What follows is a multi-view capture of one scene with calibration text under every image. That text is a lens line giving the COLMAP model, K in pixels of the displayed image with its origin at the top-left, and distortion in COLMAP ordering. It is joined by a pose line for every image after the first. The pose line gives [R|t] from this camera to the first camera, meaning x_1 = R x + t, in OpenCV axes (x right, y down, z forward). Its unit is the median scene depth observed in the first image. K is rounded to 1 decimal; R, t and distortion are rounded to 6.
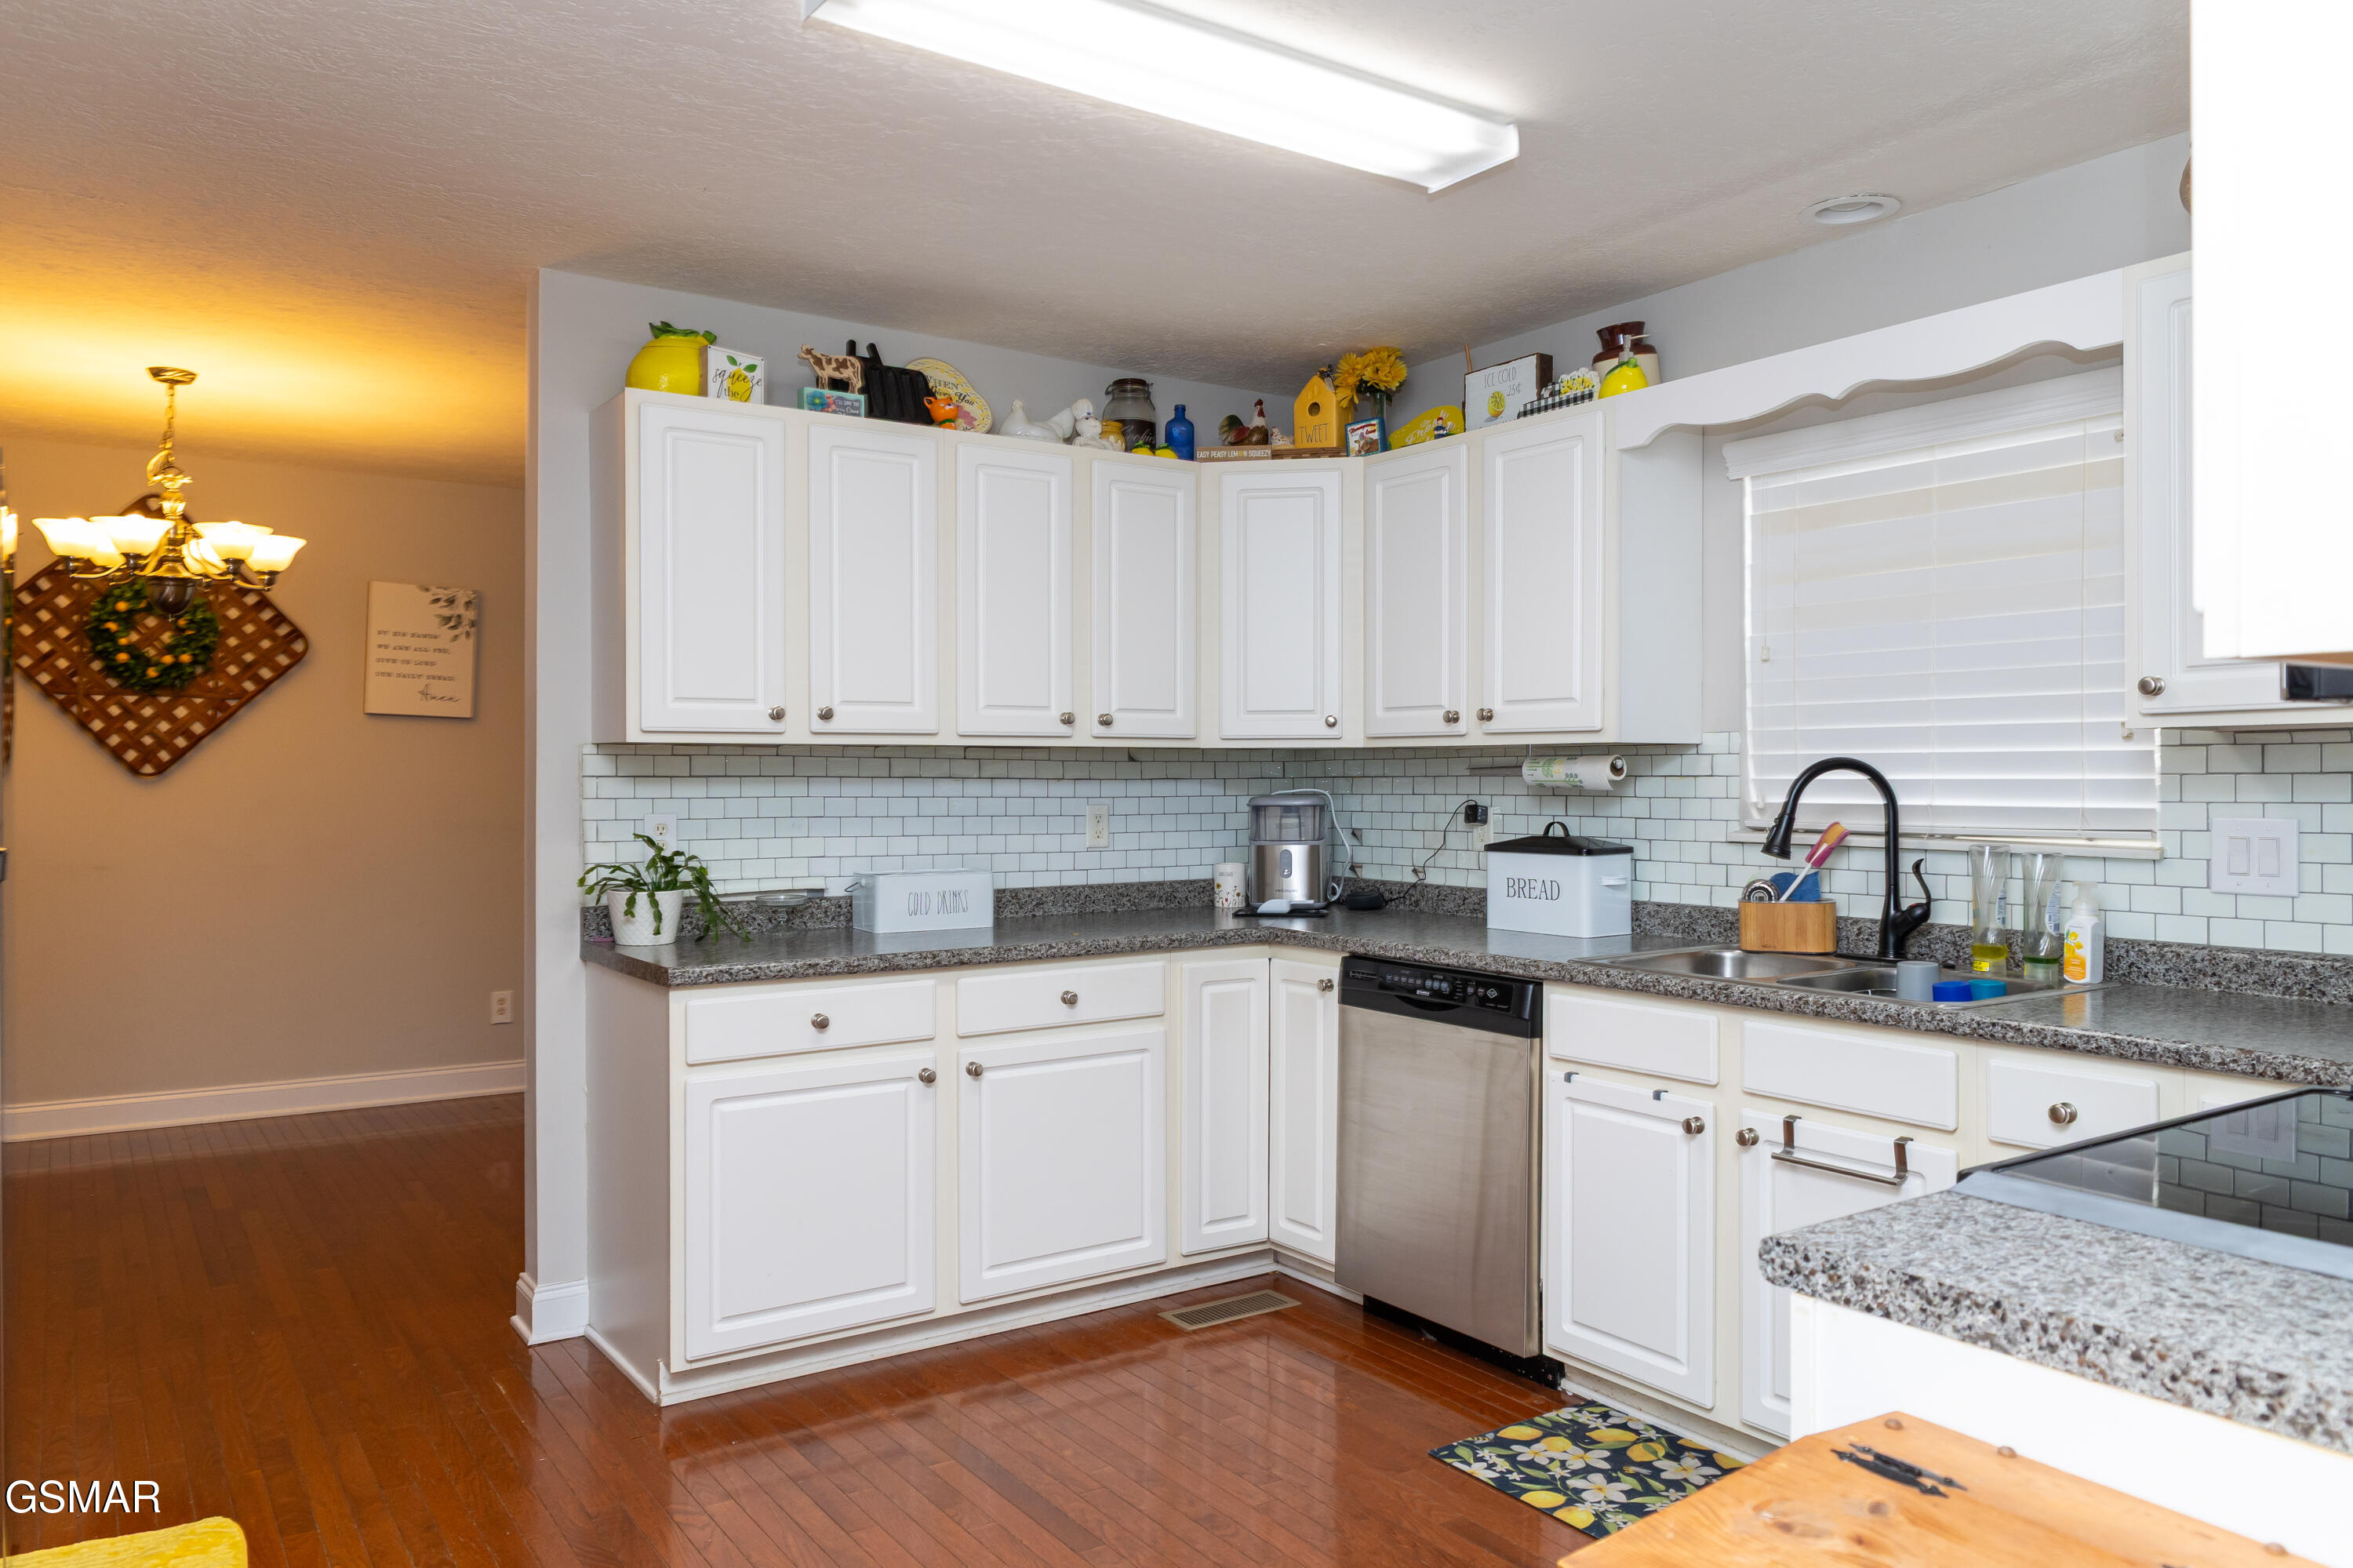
lens RADIAL K [[1603.5, 0, 1121.2], [0, 1603.5, 764.3], [0, 0, 1]] dist [0.014806, -0.011801]
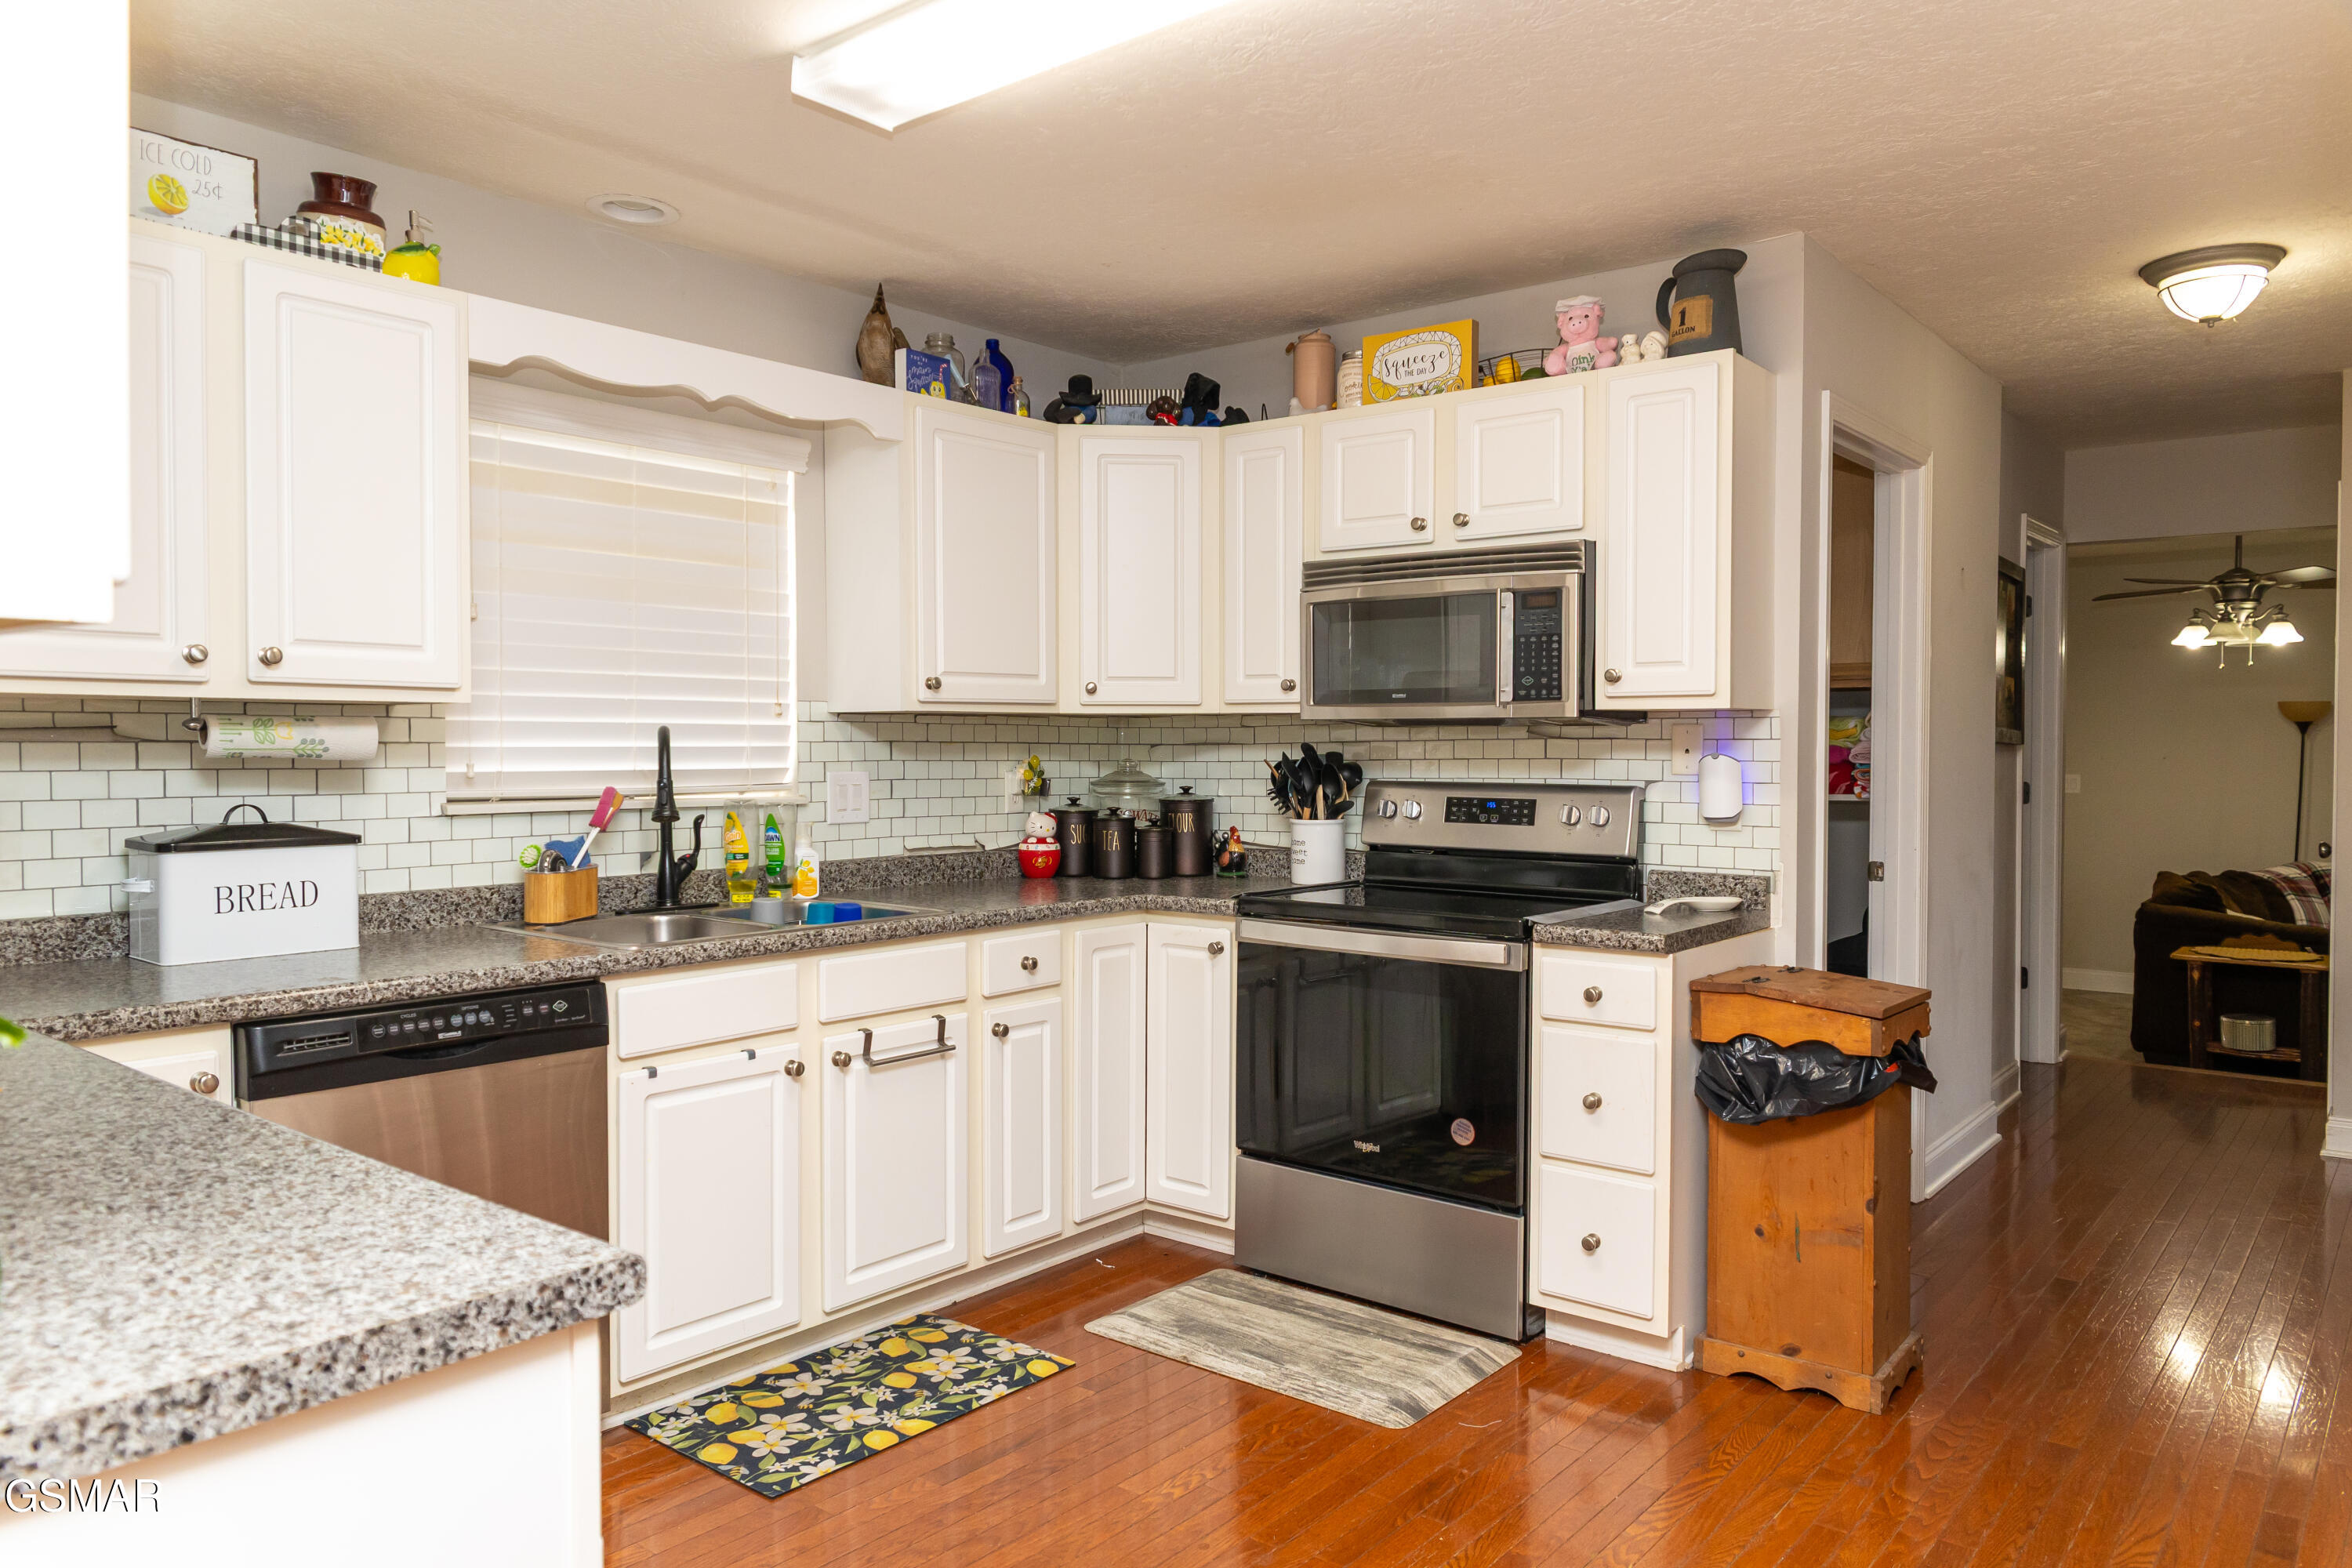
lens RADIAL K [[1602.8, 0, 1167.9], [0, 1602.8, 777.2], [0, 0, 1]] dist [0.014806, -0.011801]
pose [[-0.298951, -0.019853, 0.954062, -0.713930], [-0.008046, 0.999800, 0.018284, 0.007875], [-0.954235, -0.002211, -0.299051, 1.045199]]
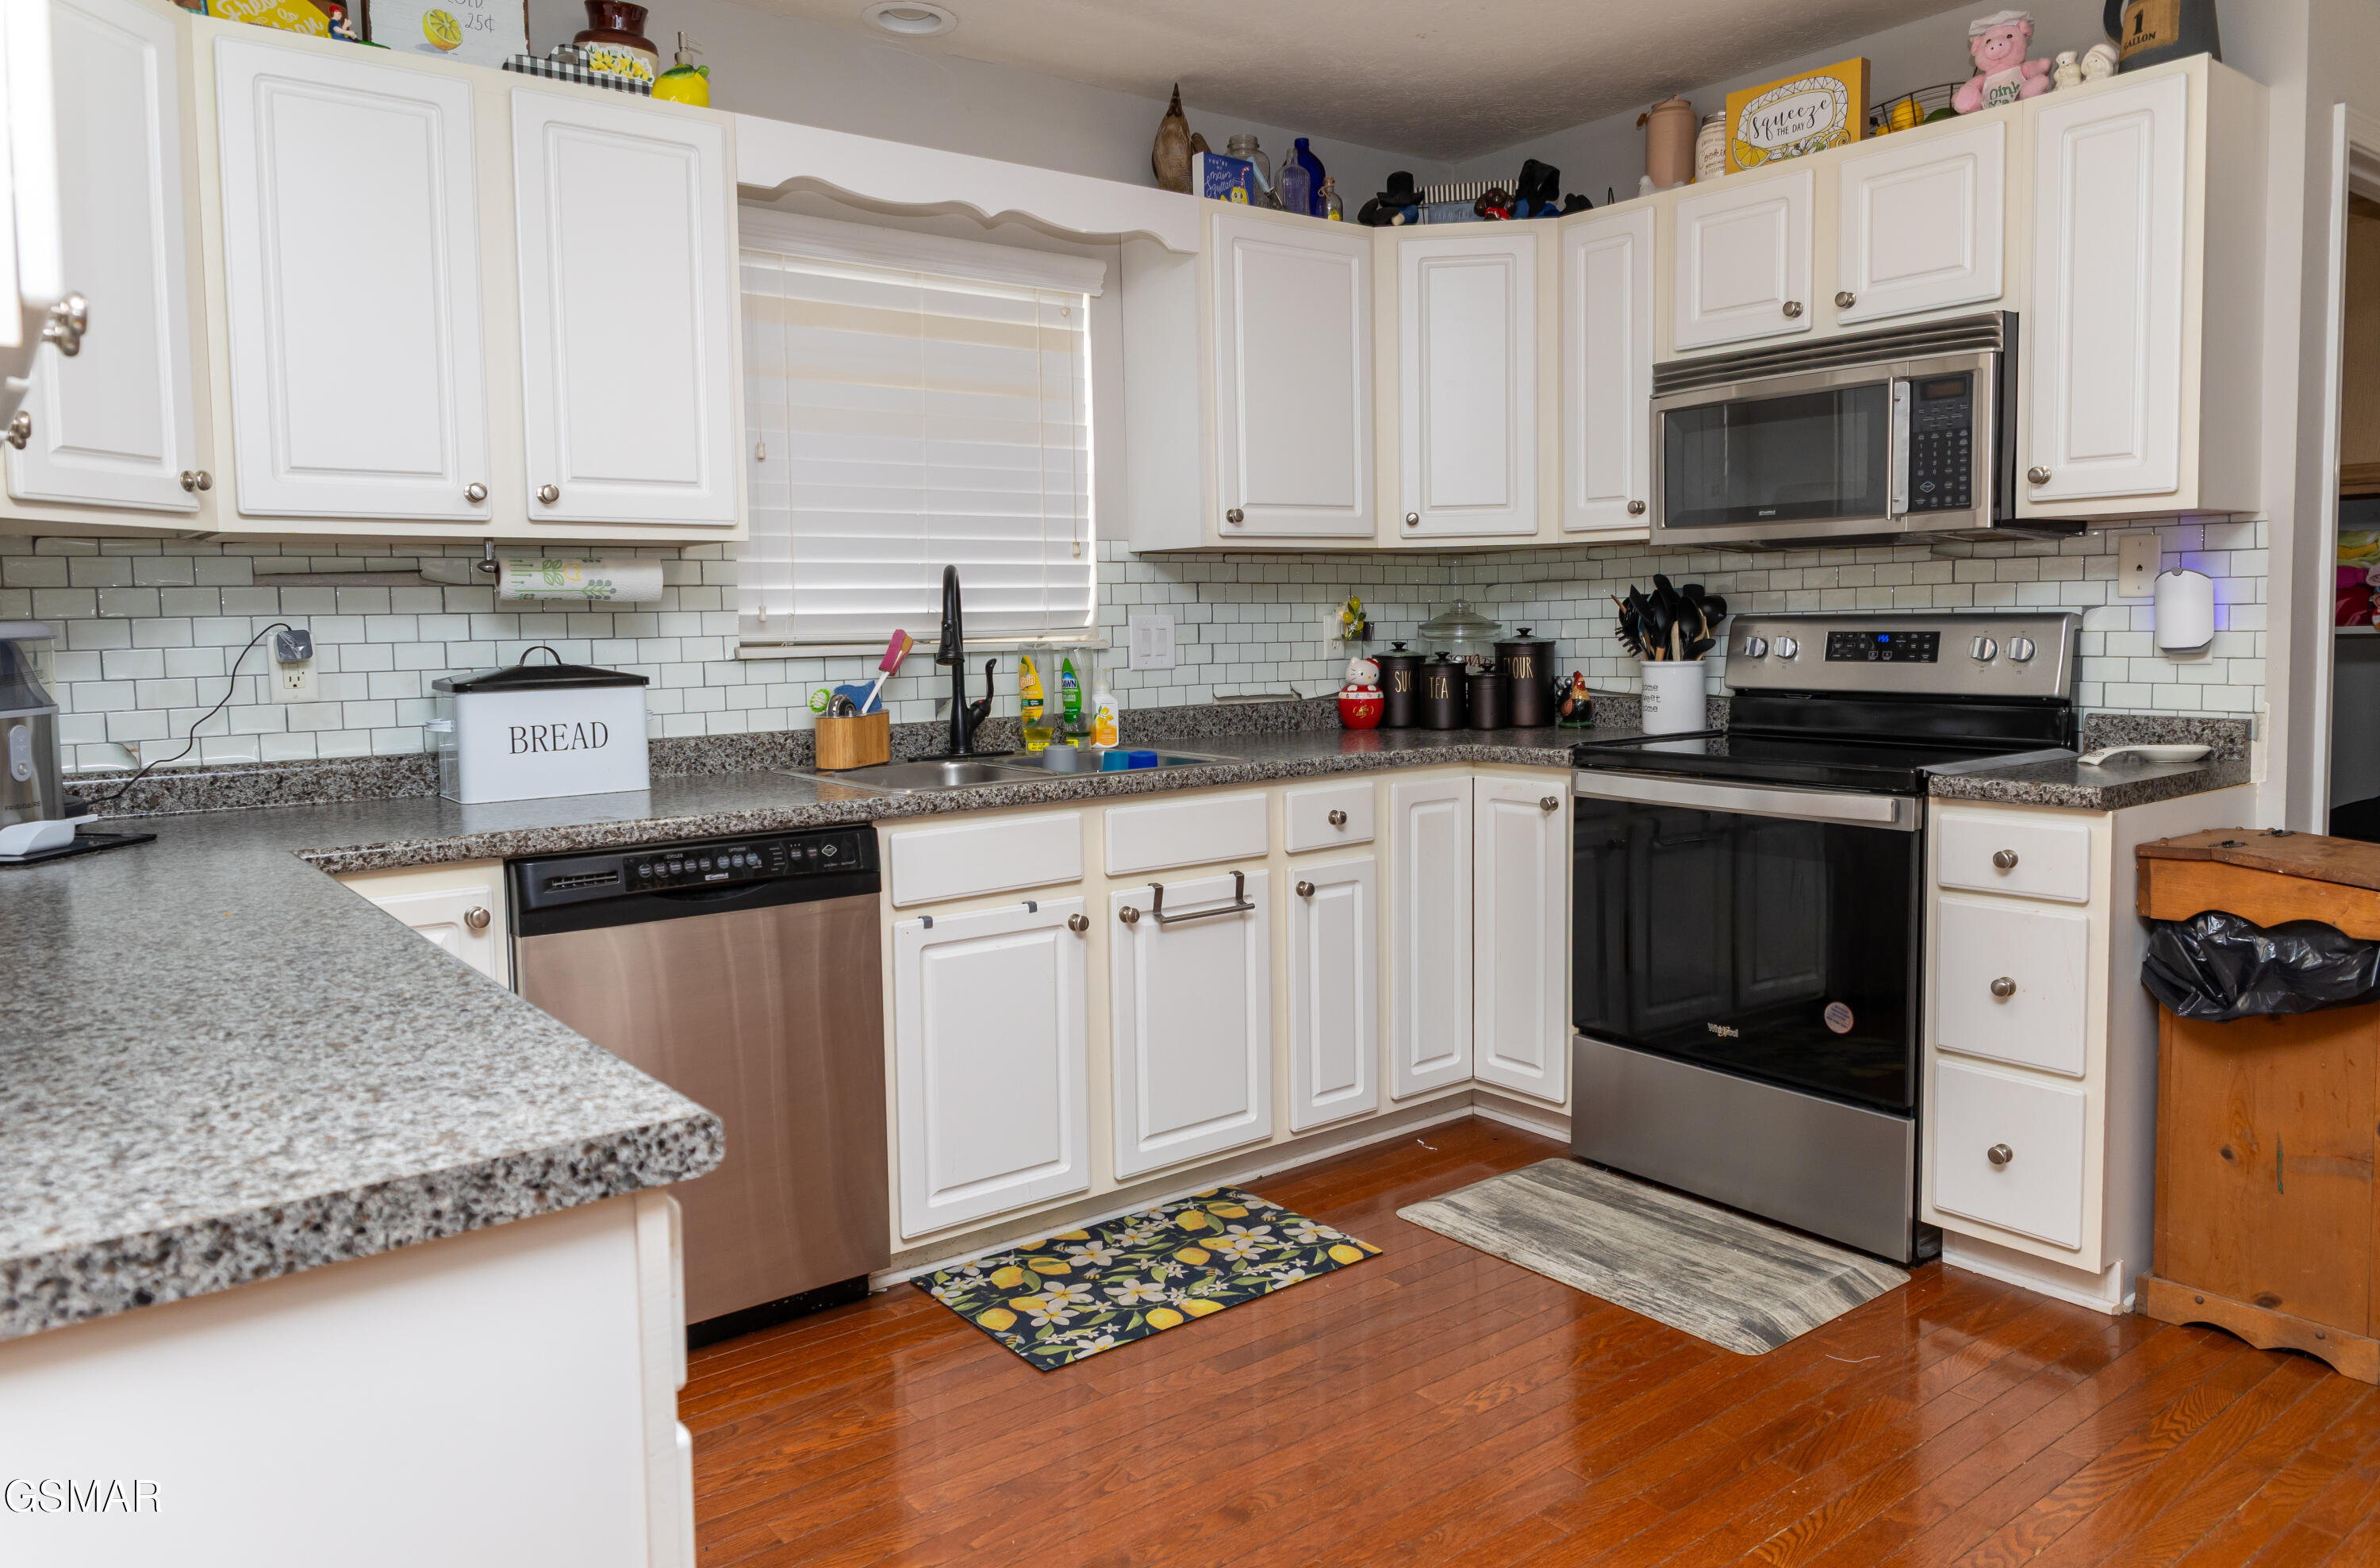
lens RADIAL K [[1622.1, 0, 1172.7], [0, 1622.1, 723.3], [0, 0, 1]] dist [0.014806, -0.011801]
pose [[-0.073622, -0.064055, 0.995227, -0.636335], [0.009780, 0.997841, 0.064947, 0.032130], [-0.997238, 0.014515, -0.072837, 0.977916]]
